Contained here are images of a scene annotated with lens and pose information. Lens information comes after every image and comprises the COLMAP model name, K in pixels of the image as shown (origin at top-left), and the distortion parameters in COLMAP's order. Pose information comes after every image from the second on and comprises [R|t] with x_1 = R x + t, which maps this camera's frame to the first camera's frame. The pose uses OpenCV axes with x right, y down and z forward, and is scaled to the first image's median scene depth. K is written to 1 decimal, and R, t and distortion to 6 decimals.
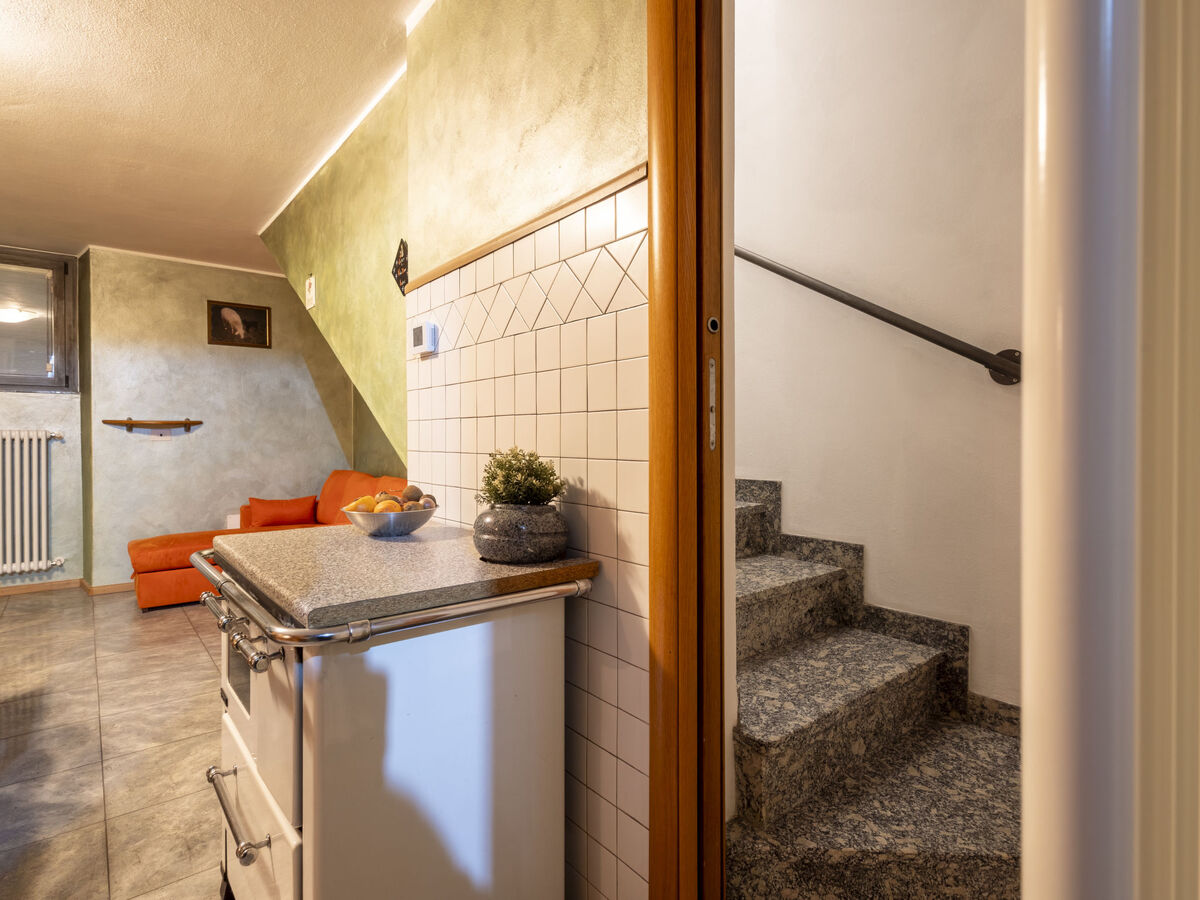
lens RADIAL K [[614.4, 0, 649.9], [0, 614.4, 444.5], [0, 0, 1]] dist [0.003449, 0.000261]
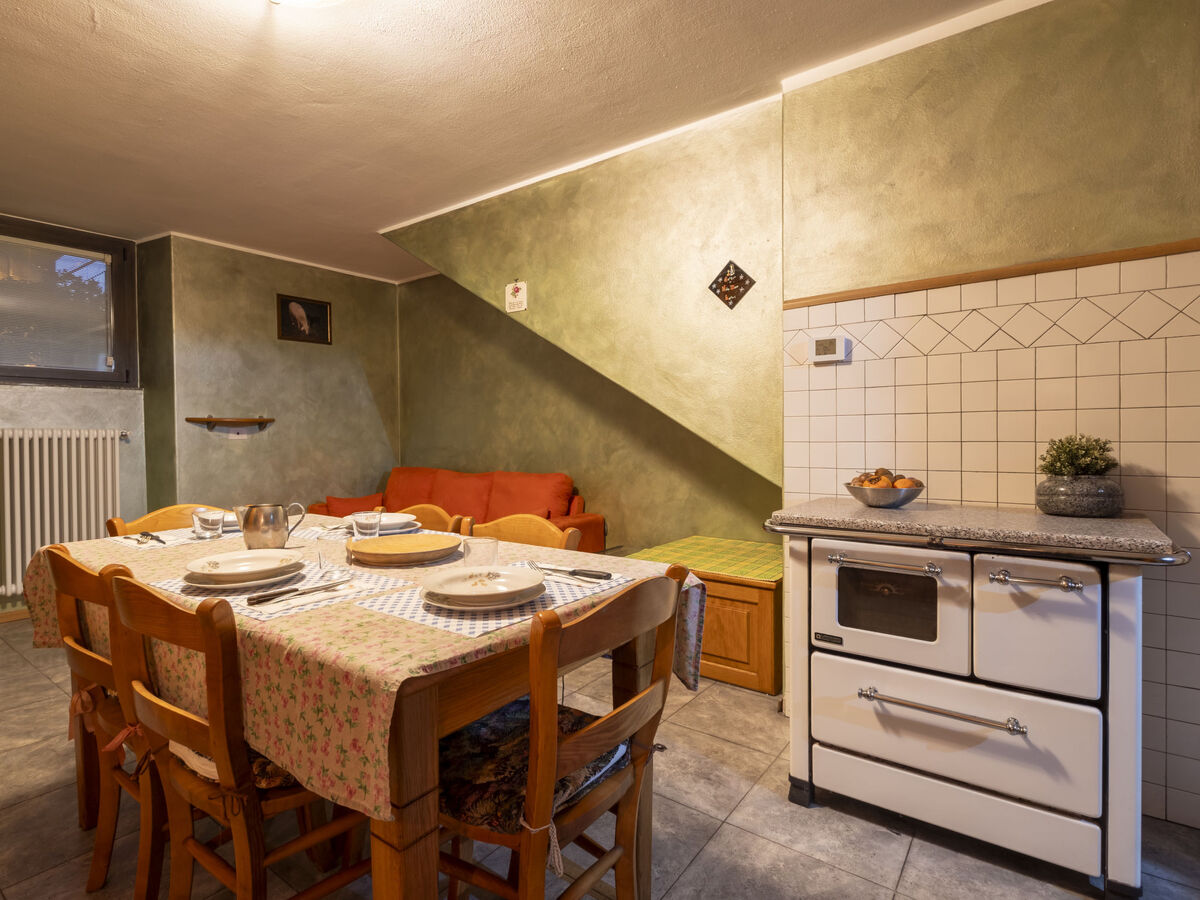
lens RADIAL K [[601.5, 0, 600.0], [0, 601.5, 450.0], [0, 0, 1]] dist [0.003236, 0.000630]
pose [[0.981417, -0.012502, 0.191478, -0.403535], [0.009795, 0.999838, 0.015077, 0.002293], [-0.191636, -0.012922, 0.981381, -0.032395]]
